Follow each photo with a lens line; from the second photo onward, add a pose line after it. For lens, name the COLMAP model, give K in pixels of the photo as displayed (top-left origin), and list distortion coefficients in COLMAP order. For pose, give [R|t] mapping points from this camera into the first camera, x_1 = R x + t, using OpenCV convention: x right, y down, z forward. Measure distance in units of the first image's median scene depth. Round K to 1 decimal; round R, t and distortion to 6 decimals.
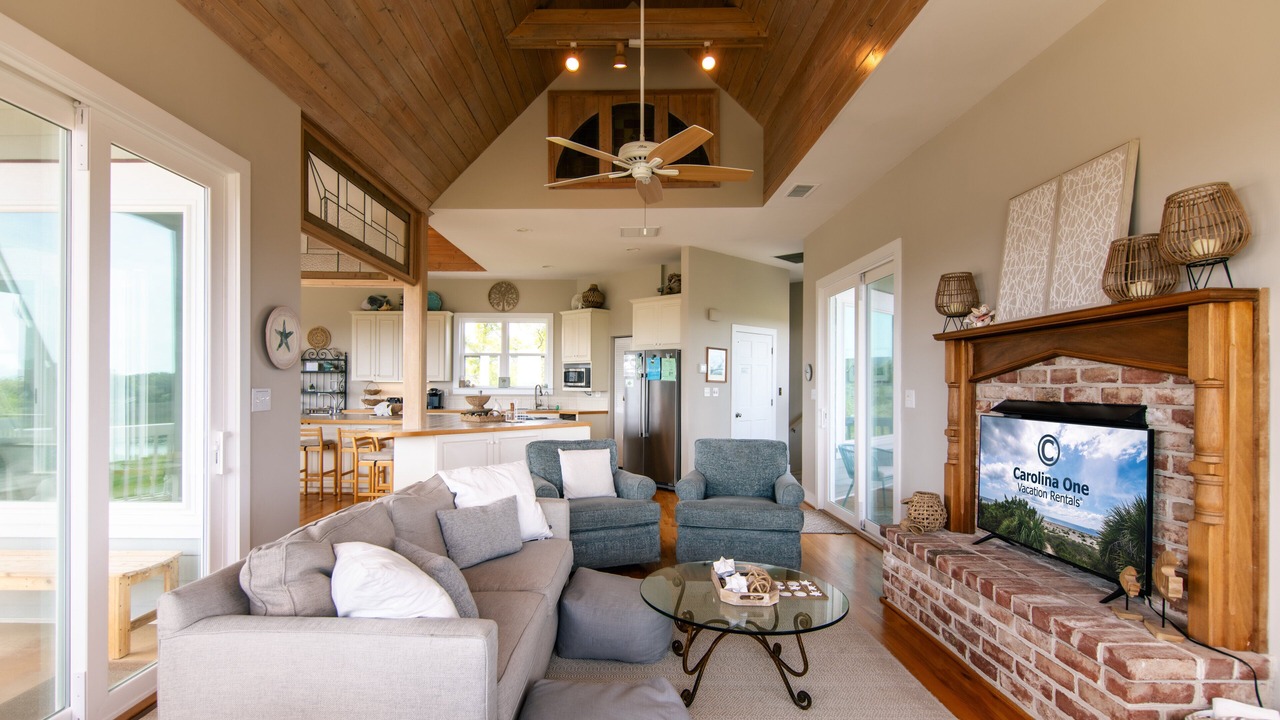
lens RADIAL K [[610.0, 0, 640.5], [0, 610.0, 374.7], [0, 0, 1]] dist [-0.003232, -0.000554]
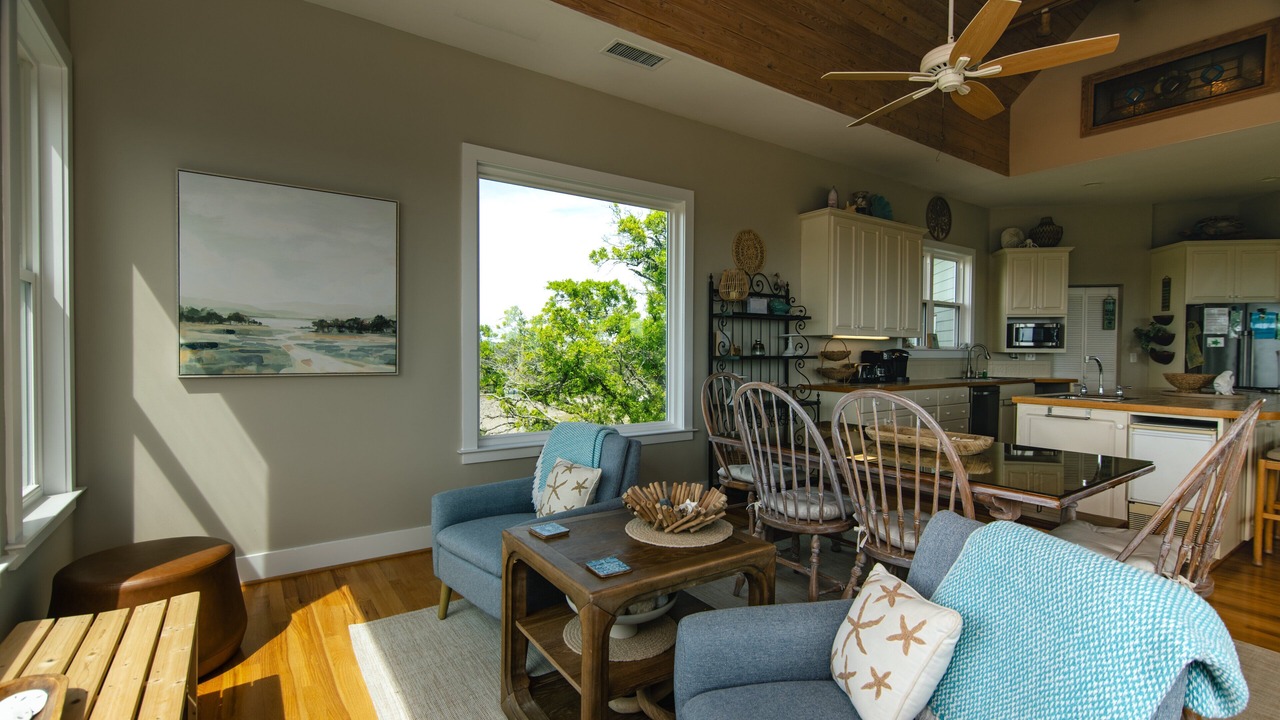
lens RADIAL K [[576.4, 0, 642.9], [0, 576.4, 364.7], [0, 0, 1]] dist [0.002235, 0.000518]
pose [[0.828172, -0.014984, 0.560274, -2.900952], [-0.010620, 0.999044, 0.042415, 0.049368], [-0.560373, -0.041077, 0.827221, 2.097884]]
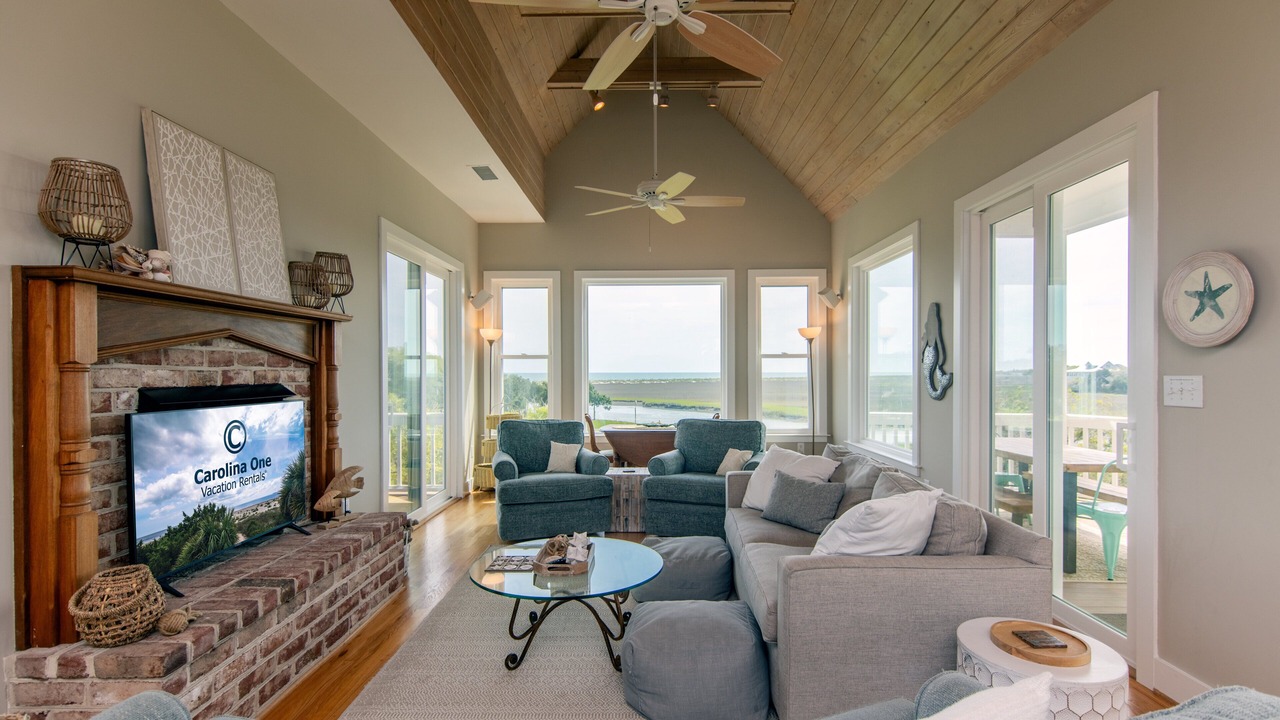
lens RADIAL K [[610.0, 0, 640.5], [0, 610.0, 374.7], [0, 0, 1]] dist [-0.003232, -0.000554]
pose [[-0.999120, -0.003303, 0.041806, -0.000550], [-0.003737, 0.999940, -0.010312, 0.033610], [-0.041769, -0.010460, -0.999073, 1.855649]]
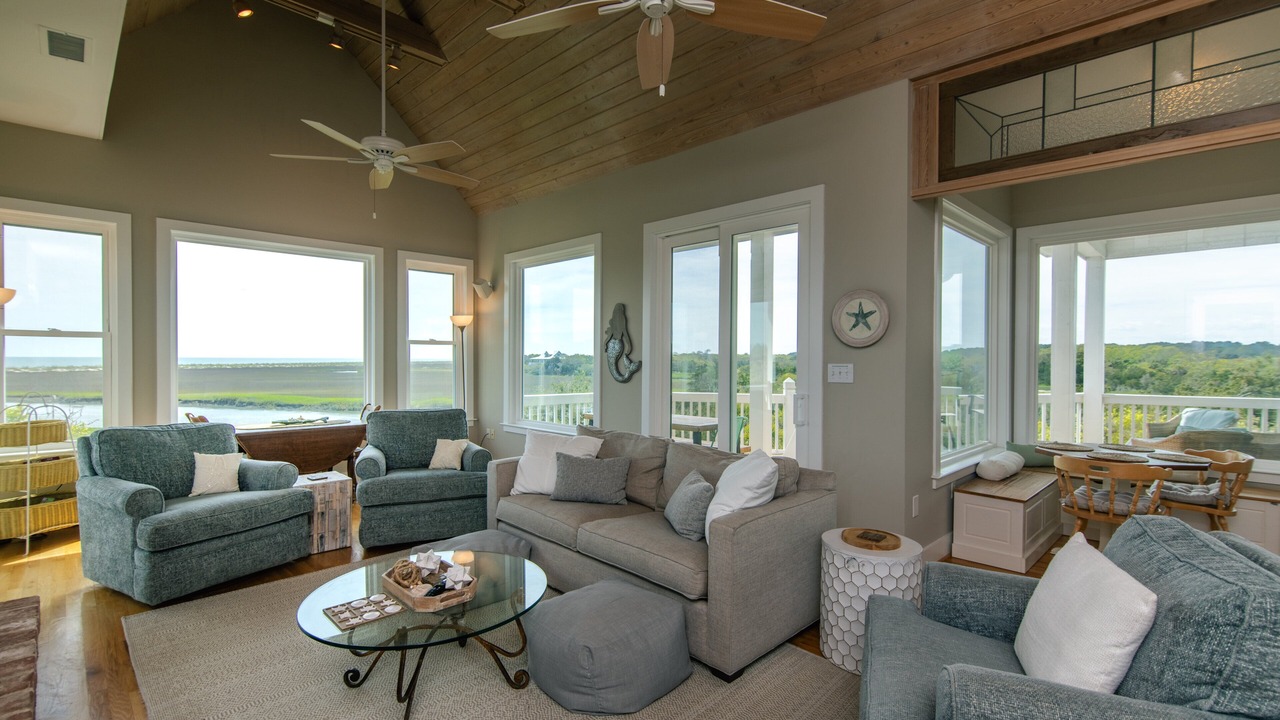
lens RADIAL K [[576.4, 0, 642.9], [0, 576.4, 364.7], [0, 0, 1]] dist [0.002235, 0.000518]
pose [[-0.724058, -0.001971, -0.689736, 0.472691], [0.001565, 0.999989, -0.004501, 0.030903], [0.689737, -0.004339, -0.724047, 1.634977]]
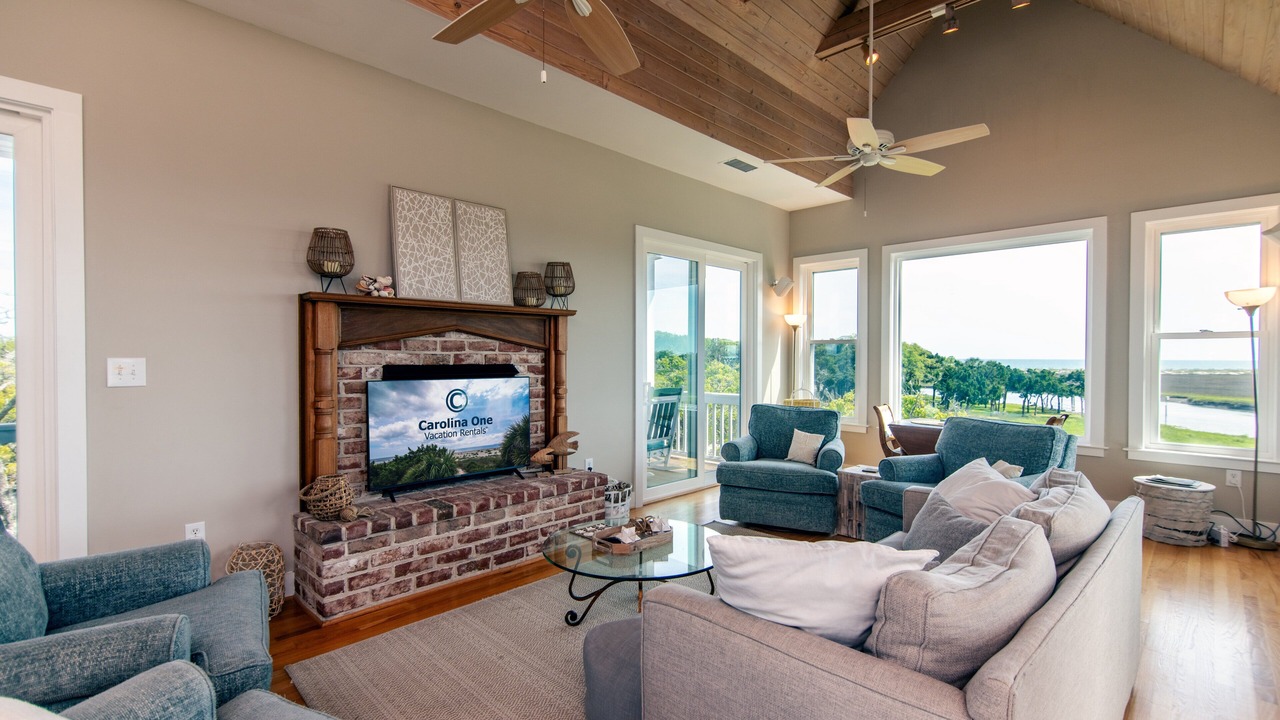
lens RADIAL K [[576.4, 0, 642.9], [0, 576.4, 364.7], [0, 0, 1]] dist [0.002235, 0.000518]
pose [[-0.691043, -0.018952, 0.722565, -0.523111], [-0.019201, 0.999785, 0.007860, 0.025389], [-0.722558, -0.008442, -0.691259, 1.533344]]
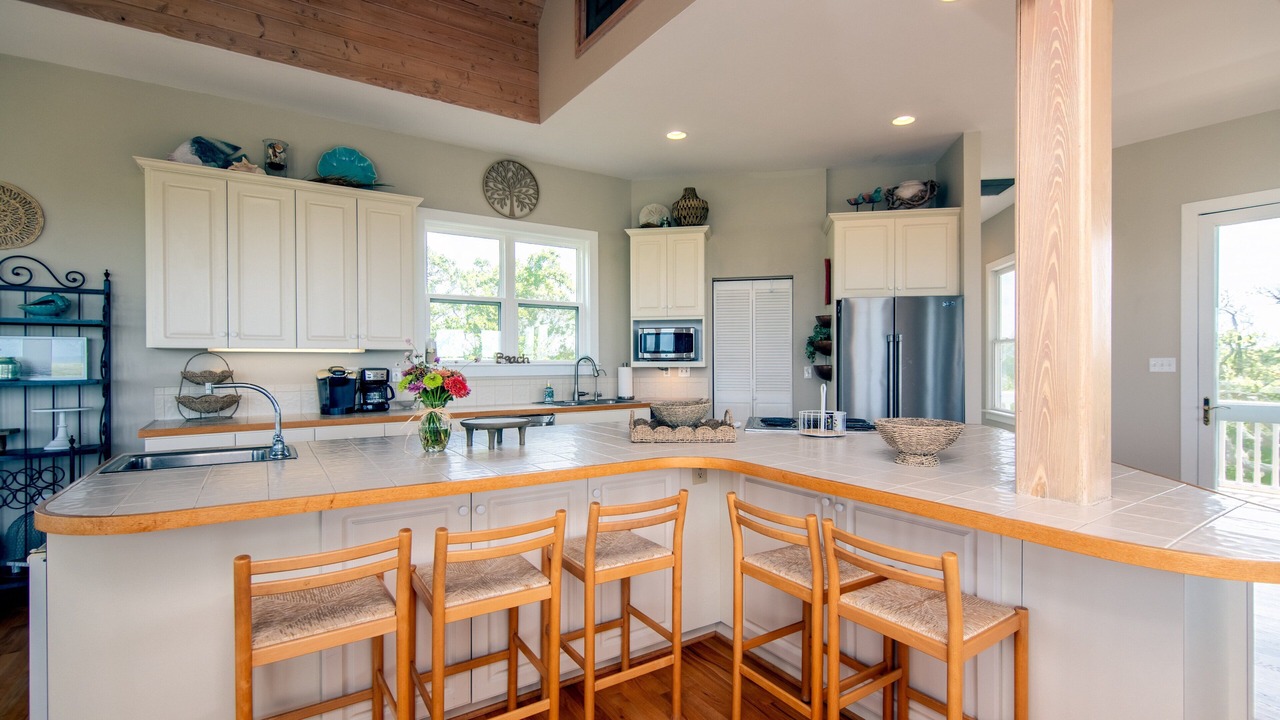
lens RADIAL K [[576.4, 0, 642.9], [0, 576.4, 364.7], [0, 0, 1]] dist [0.002235, 0.000518]
pose [[0.838279, -0.010488, 0.545140, -1.327328], [-0.001116, 0.999780, 0.020952, 0.038644], [-0.545240, -0.018172, 0.838083, 1.733104]]
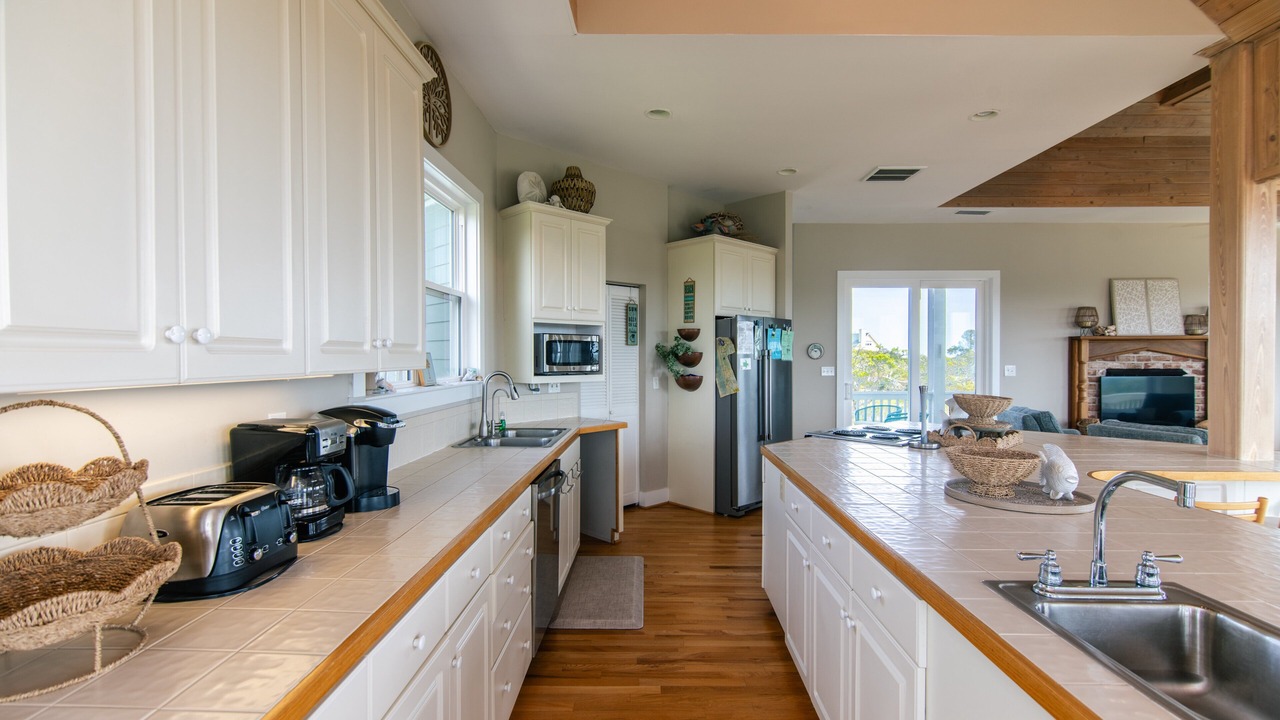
lens RADIAL K [[576.4, 0, 642.9], [0, 576.4, 364.7], [0, 0, 1]] dist [0.002235, 0.000518]
pose [[0.033463, -0.020576, 0.999228, -1.716909], [-0.014458, 0.999673, 0.021069, 0.006973], [-0.999335, -0.015152, 0.033154, 2.899265]]
